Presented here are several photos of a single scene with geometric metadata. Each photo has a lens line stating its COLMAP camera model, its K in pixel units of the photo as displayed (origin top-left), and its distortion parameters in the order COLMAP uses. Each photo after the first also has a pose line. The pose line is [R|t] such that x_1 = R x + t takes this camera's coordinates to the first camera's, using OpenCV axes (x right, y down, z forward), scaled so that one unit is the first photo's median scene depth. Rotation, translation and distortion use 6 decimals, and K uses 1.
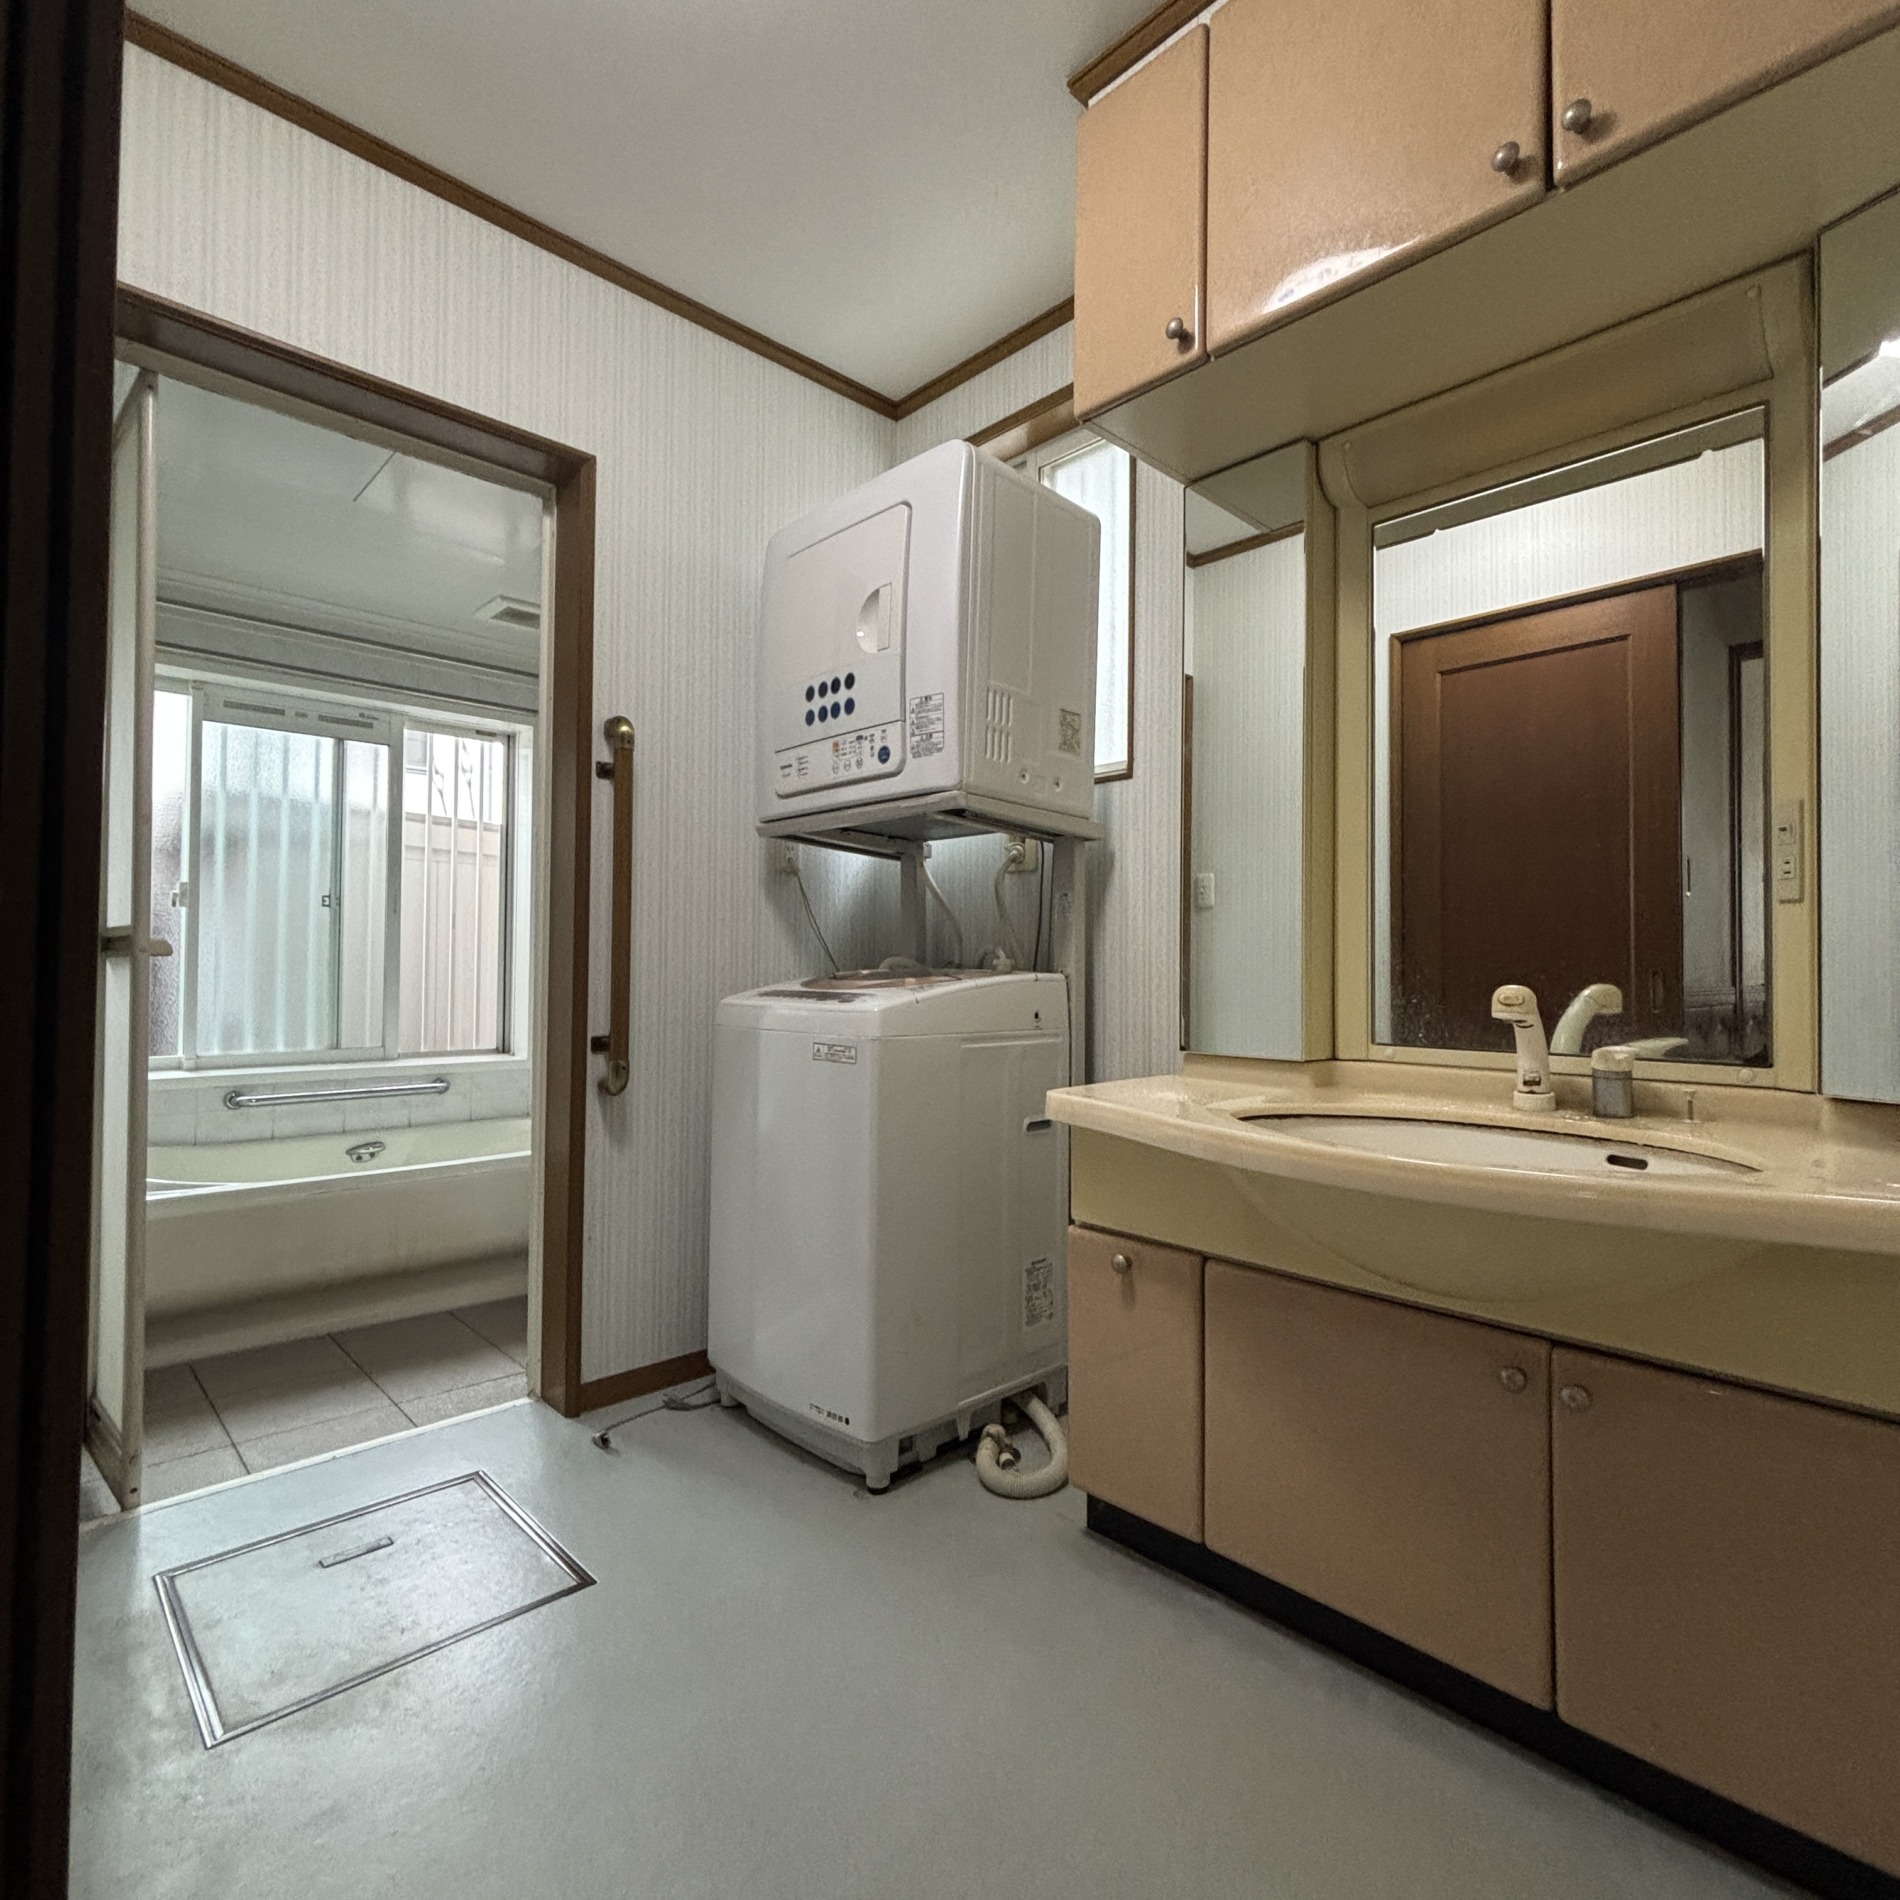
lens RADIAL K [[1003.9, 0, 943.8], [0, 1003.9, 945.6], [0, 0, 1]] dist [0.000841, -0.000155]
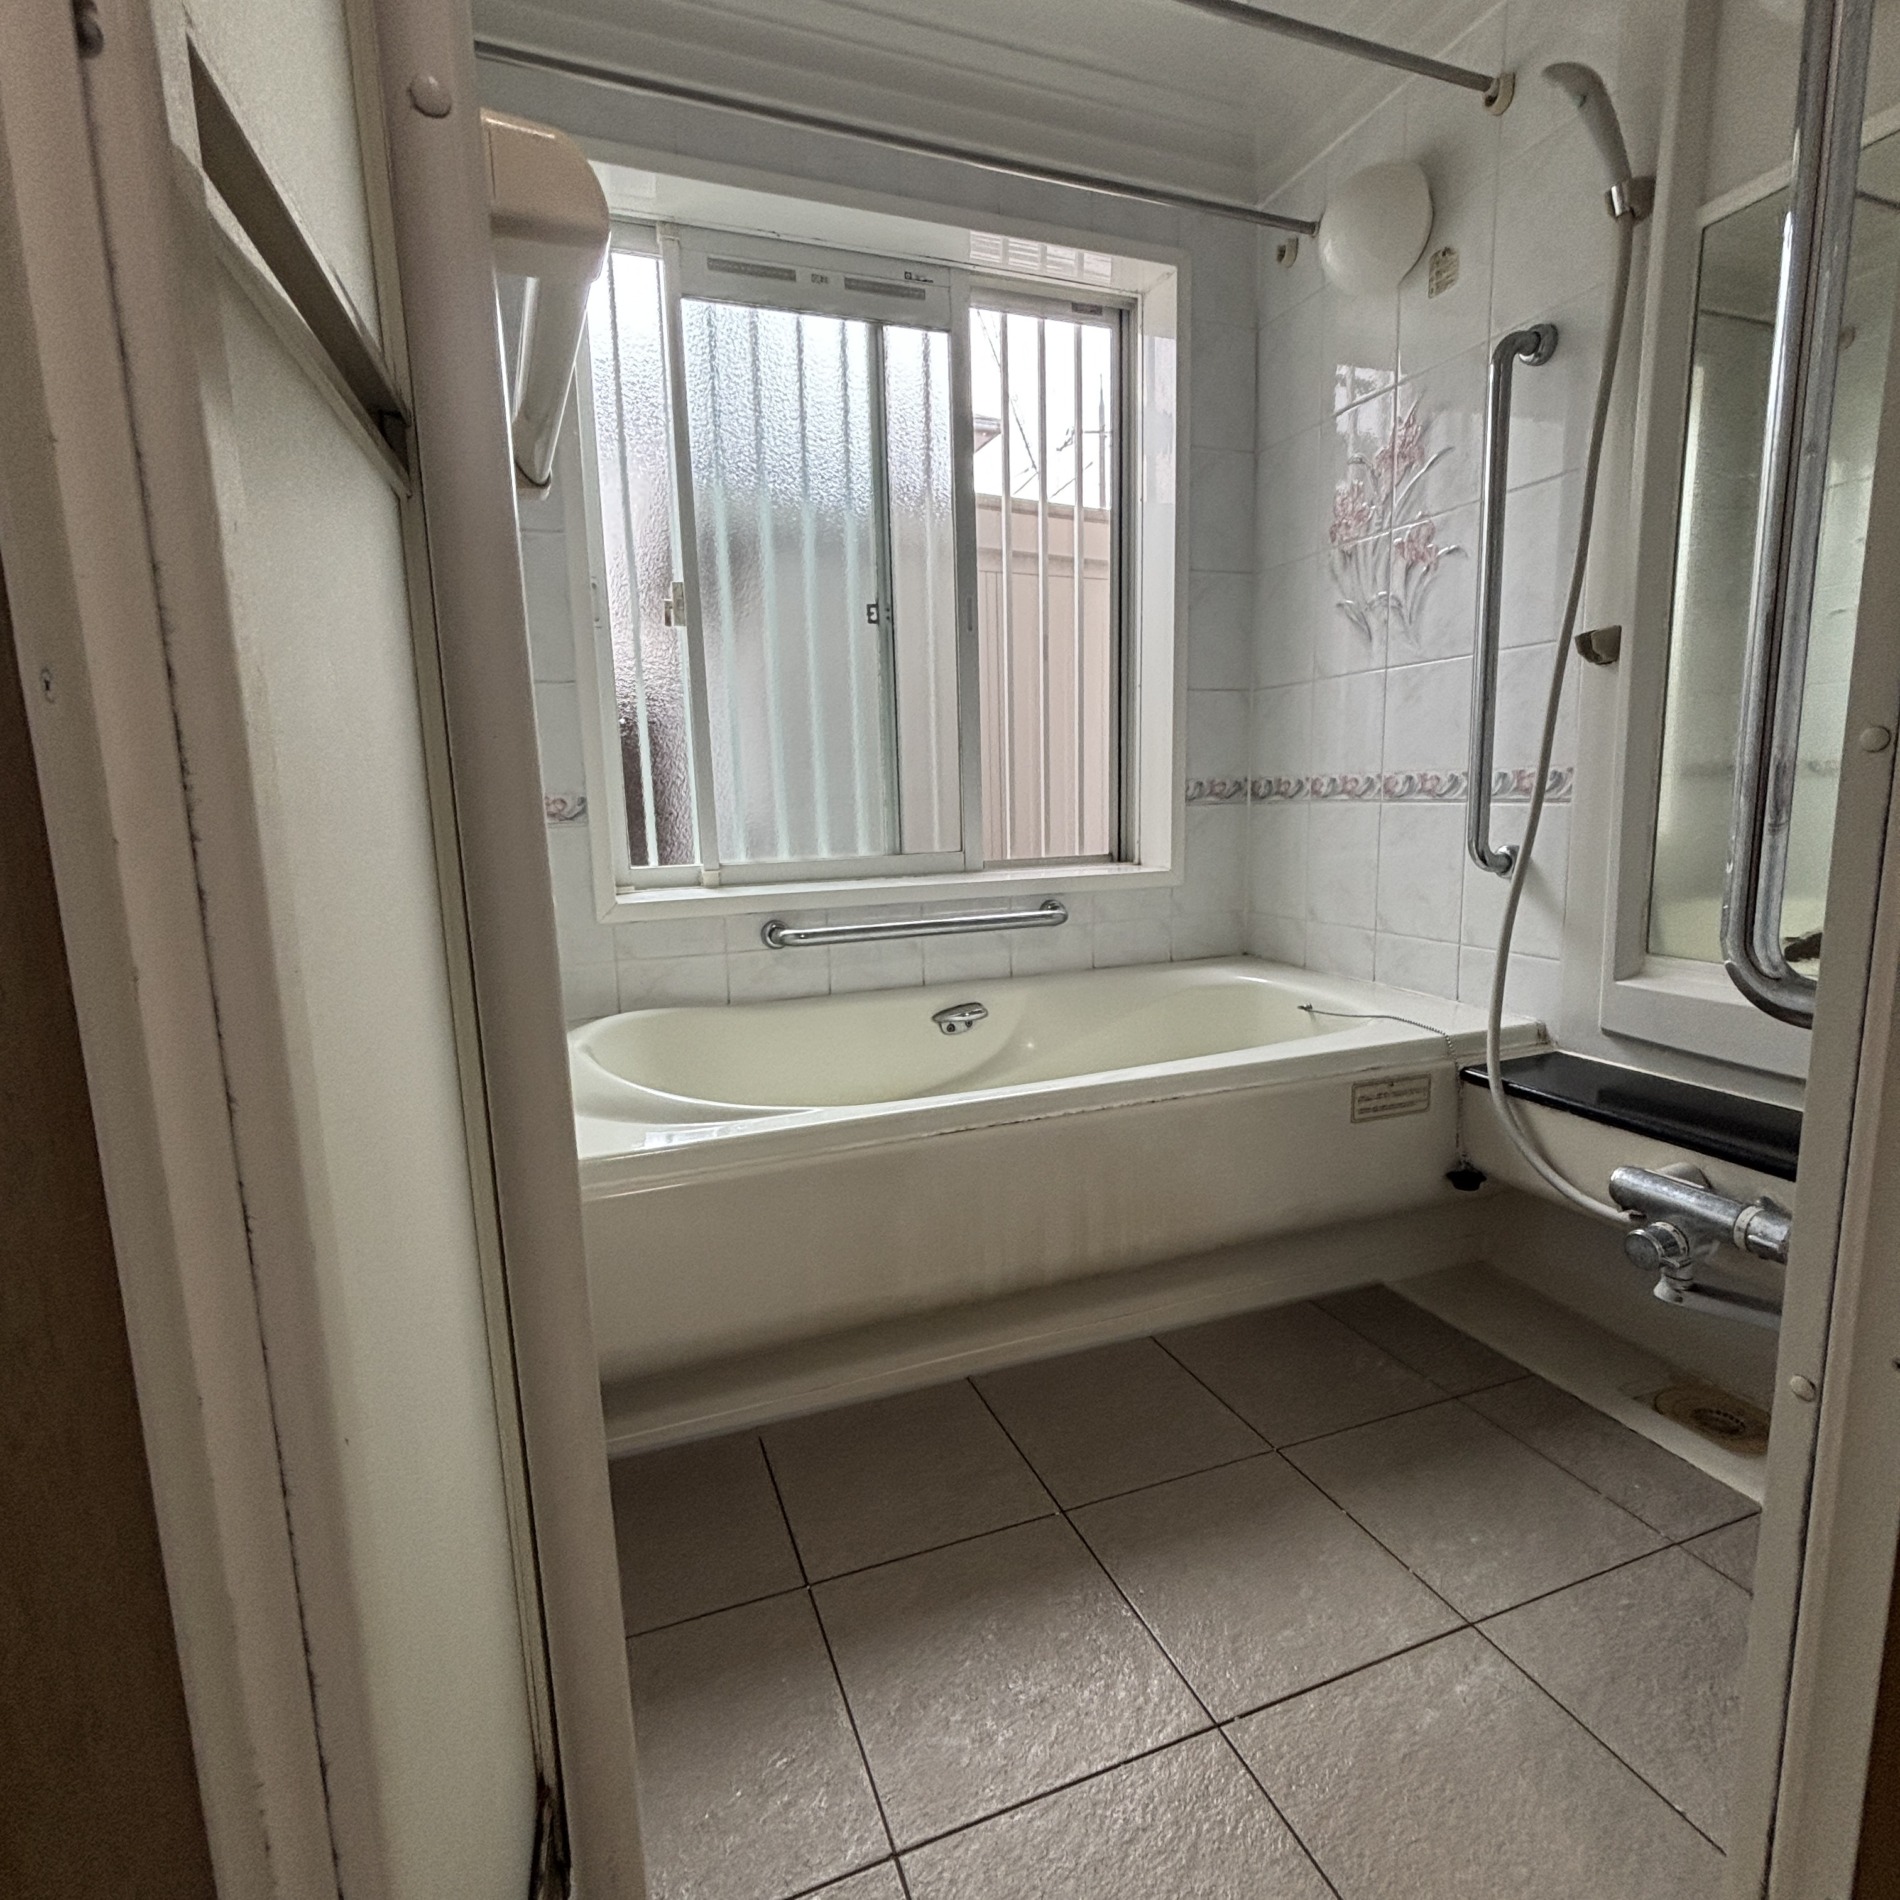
lens RADIAL K [[995.1, 0, 956.0], [0, 995.1, 940.9], [0, 0, 1]] dist [-0.002879, -0.000310]
pose [[0.921175, 0.018613, -0.388704, -0.330292], [0.047195, 0.986139, 0.159065, 0.059057], [0.386277, -0.164872, 0.907528, 0.438725]]
